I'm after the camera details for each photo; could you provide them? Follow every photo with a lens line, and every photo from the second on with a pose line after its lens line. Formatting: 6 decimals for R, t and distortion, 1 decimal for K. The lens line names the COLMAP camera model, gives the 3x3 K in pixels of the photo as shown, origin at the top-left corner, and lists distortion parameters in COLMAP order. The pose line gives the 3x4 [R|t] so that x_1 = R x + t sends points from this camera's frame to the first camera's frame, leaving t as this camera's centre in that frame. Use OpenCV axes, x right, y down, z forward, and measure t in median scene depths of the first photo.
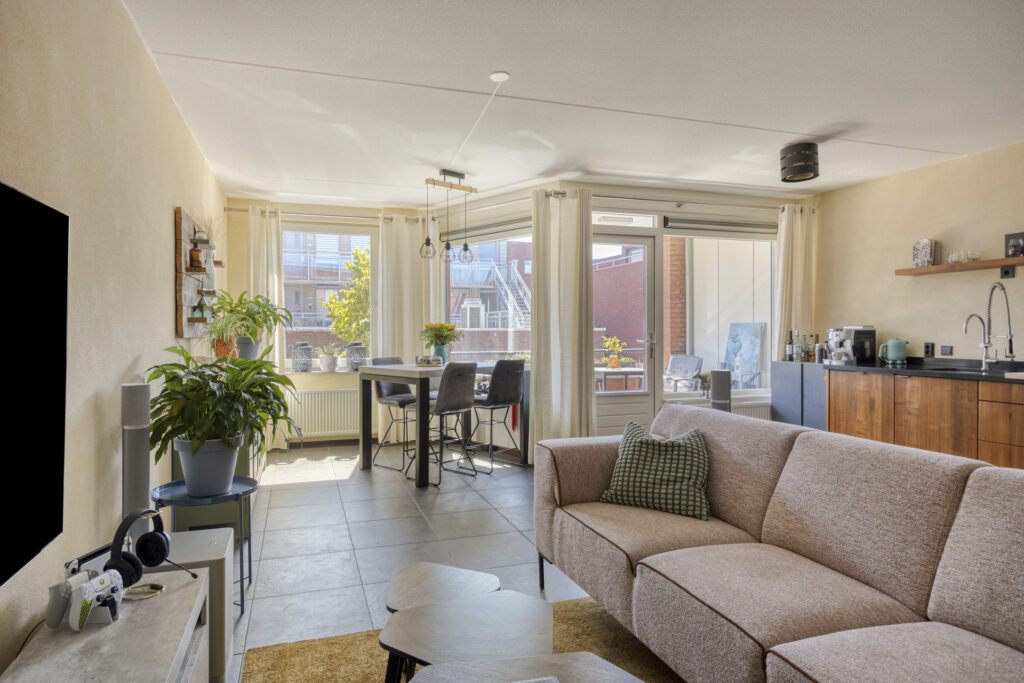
lens RADIAL K [[609.7, 0, 507.8], [0, 609.7, 336.3], [0, 0, 1]] dist [-0.005213, 0.001818]
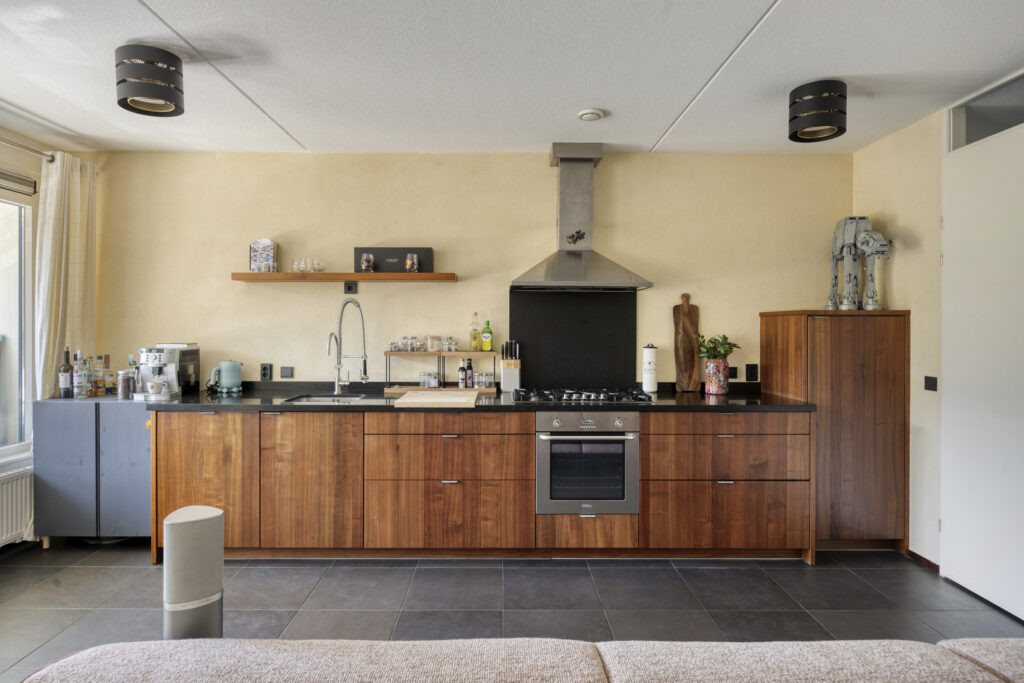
lens RADIAL K [[580.7, 0, 505.8], [0, 580.7, 329.8], [0, 0, 1]] dist [-0.000241, -0.003719]
pose [[0.329059, -0.000493, 0.944309, 0.046078], [0.005450, 0.999984, -0.001377, -0.033055], [-0.944294, 0.005600, 0.329057, 0.424967]]
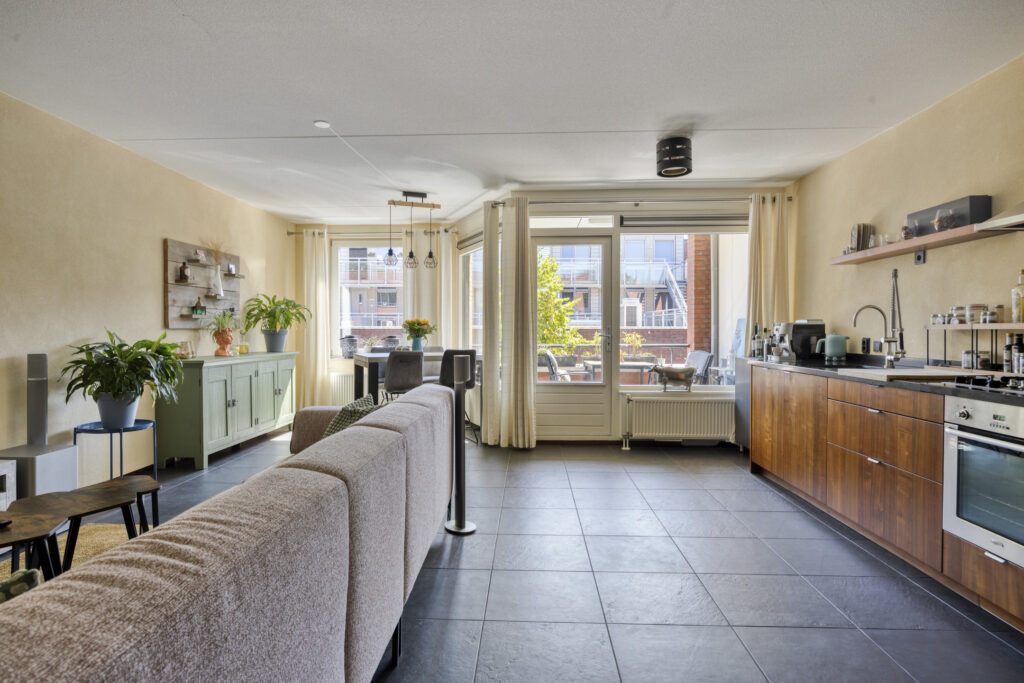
lens RADIAL K [[580.7, 0, 509.3], [0, 580.7, 335.7], [0, 0, 1]] dist [-0.000241, -0.003719]
pose [[0.930877, 0.006061, -0.365282, 0.513424], [-0.005849, 0.999981, 0.001686, 0.009018], [0.365285, 0.000567, 0.930895, 0.004523]]
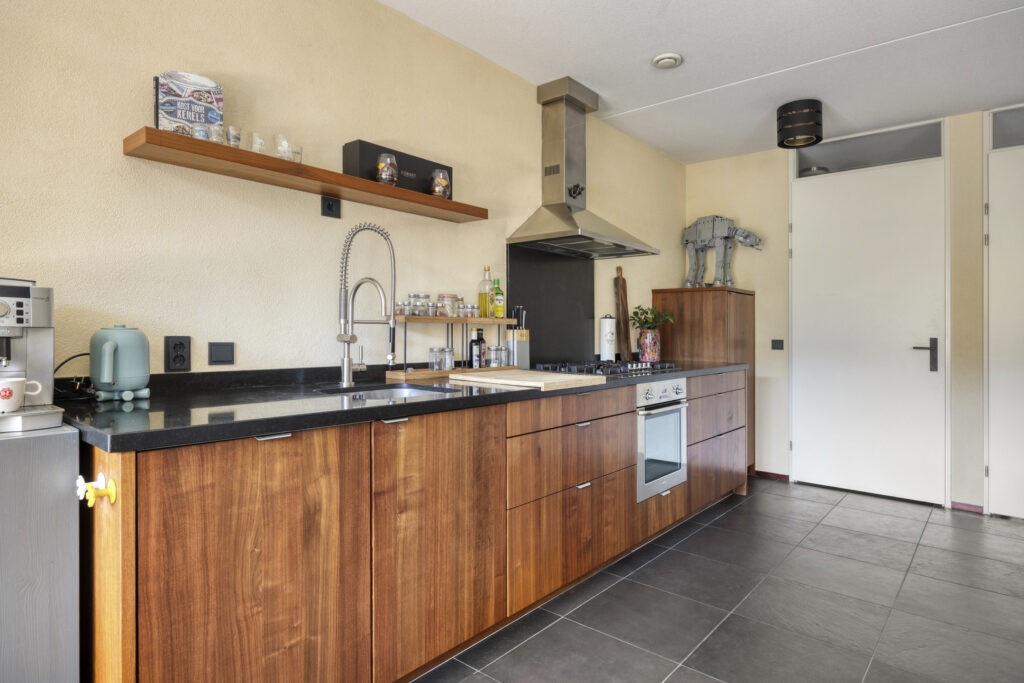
lens RADIAL K [[580.7, 0, 507.5], [0, 580.7, 329.4], [0, 0, 1]] dist [-0.000241, -0.003719]
pose [[-0.500162, -0.002605, 0.865928, 0.253513], [-0.001863, 0.999996, 0.001932, 0.004899], [-0.865930, -0.000647, -0.500165, 1.001076]]
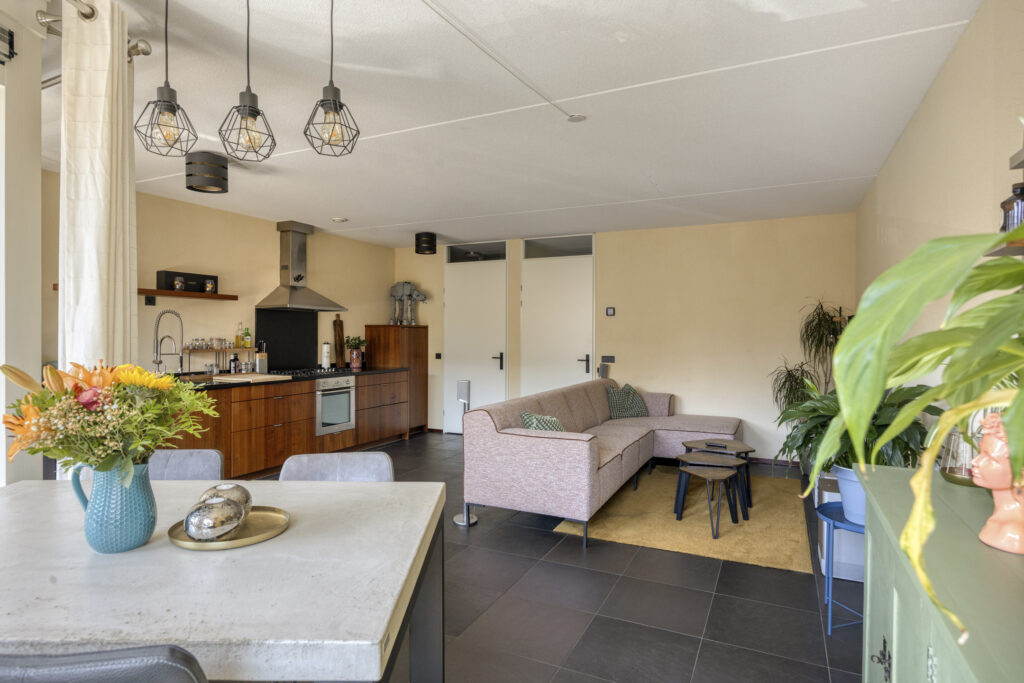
lens RADIAL K [[560.3, 0, 510.8], [0, 560.3, 323.5], [0, 0, 1]] dist [0.002370, -0.000362]
pose [[-0.705934, 0.011109, 0.708191, -0.410790], [0.001776, 0.999902, -0.013915, -0.038459], [-0.708275, -0.008565, -0.705884, 1.135767]]
